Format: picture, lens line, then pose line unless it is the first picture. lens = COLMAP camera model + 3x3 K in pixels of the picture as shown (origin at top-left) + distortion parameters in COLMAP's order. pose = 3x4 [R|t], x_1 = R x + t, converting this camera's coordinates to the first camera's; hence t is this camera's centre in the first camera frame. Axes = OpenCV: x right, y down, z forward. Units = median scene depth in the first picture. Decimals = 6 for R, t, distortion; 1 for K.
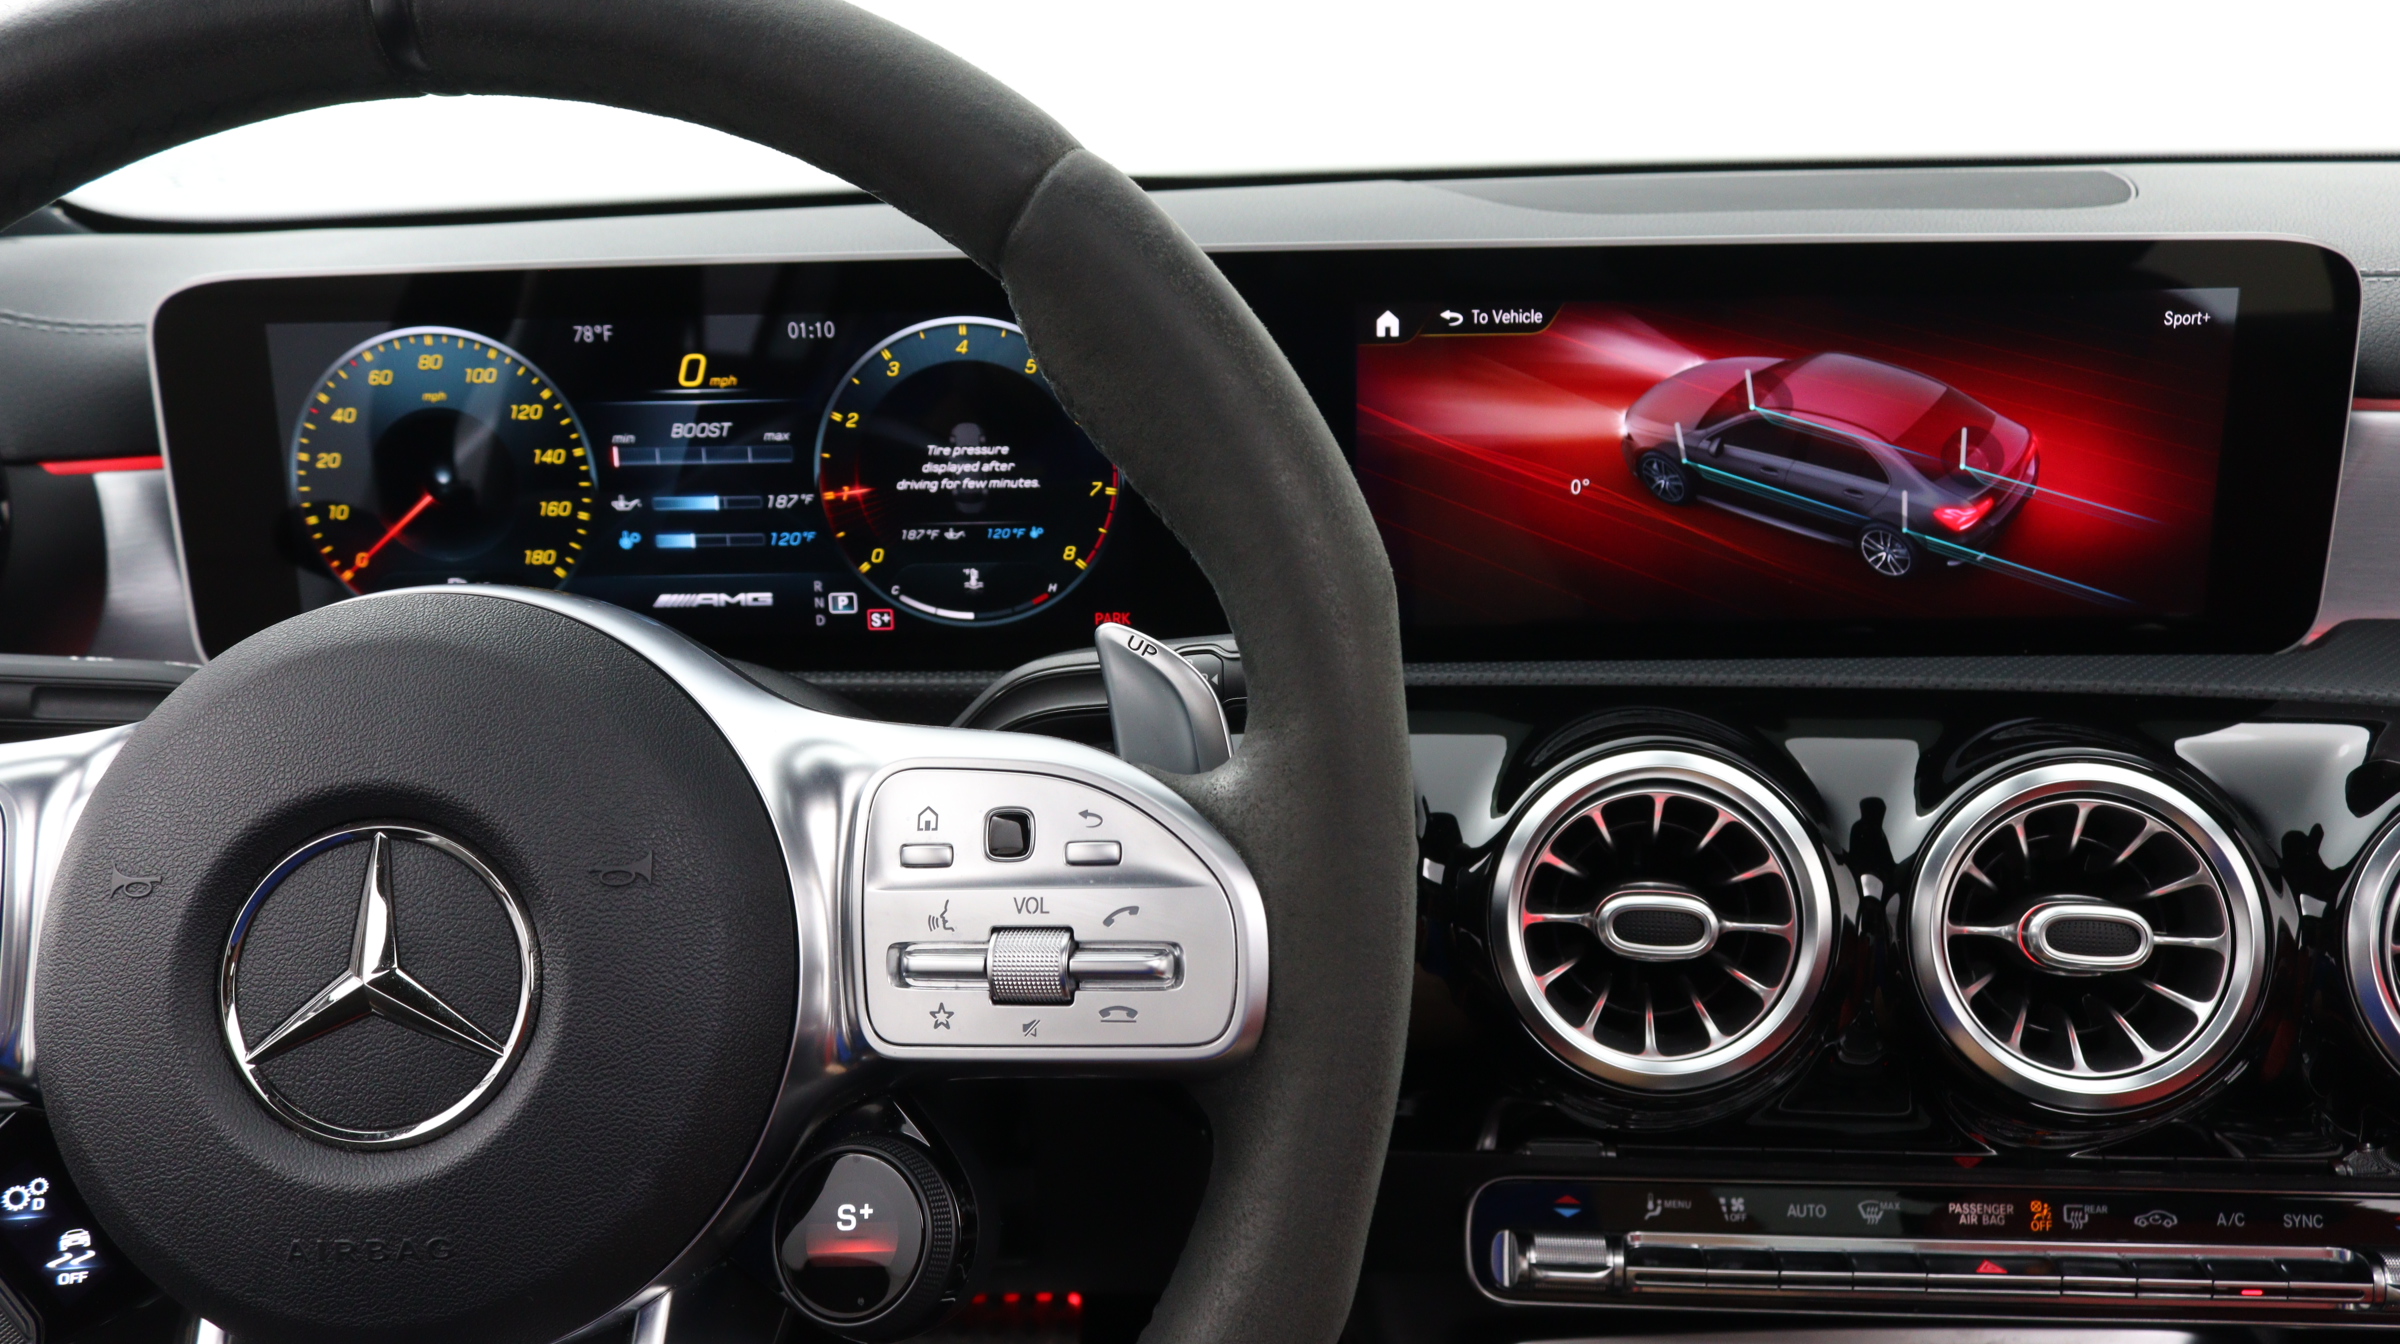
lens RADIAL K [[1932.2, 0, 1179.4], [0, 1932.2, 692.8], [0, 0, 1]] dist [-0.007973, 0.004907]
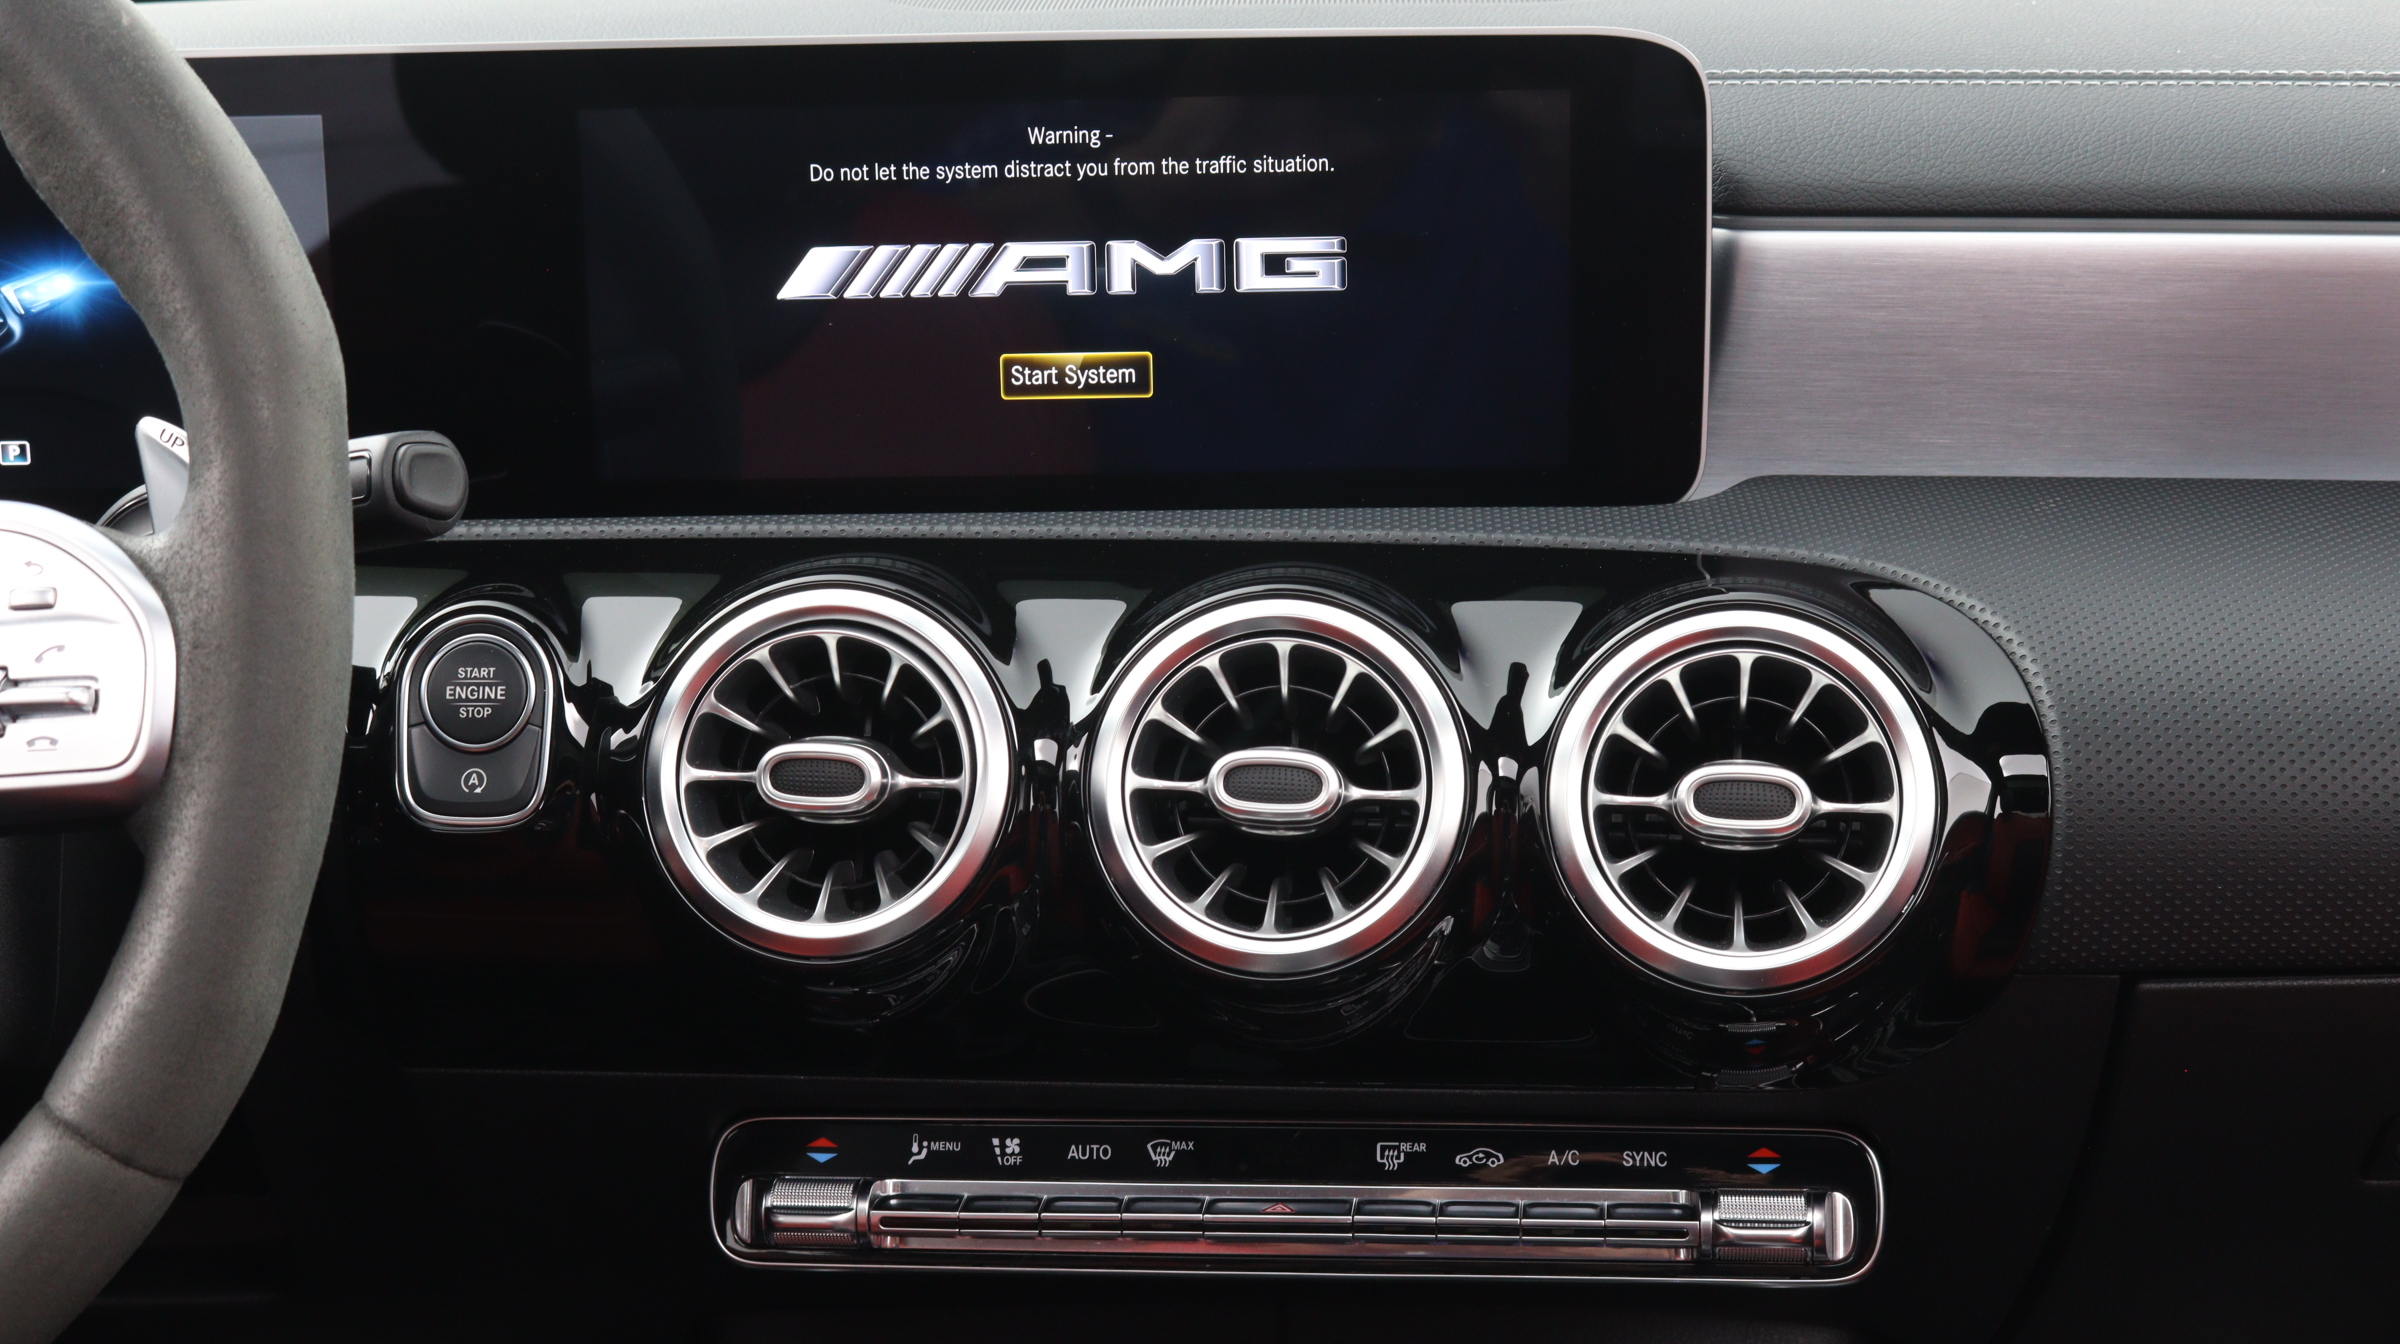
lens RADIAL K [[3664.0, 0, 1200.0], [0, 3664.0, 672.0], [0, 0, 1]] dist [0.000350, 0.012441]
pose [[0.999087, 0.003199, -0.042596, 0.503635], [-0.006113, 0.997635, -0.068460, 0.189387], [0.042276, 0.068658, 0.996744, -0.724777]]
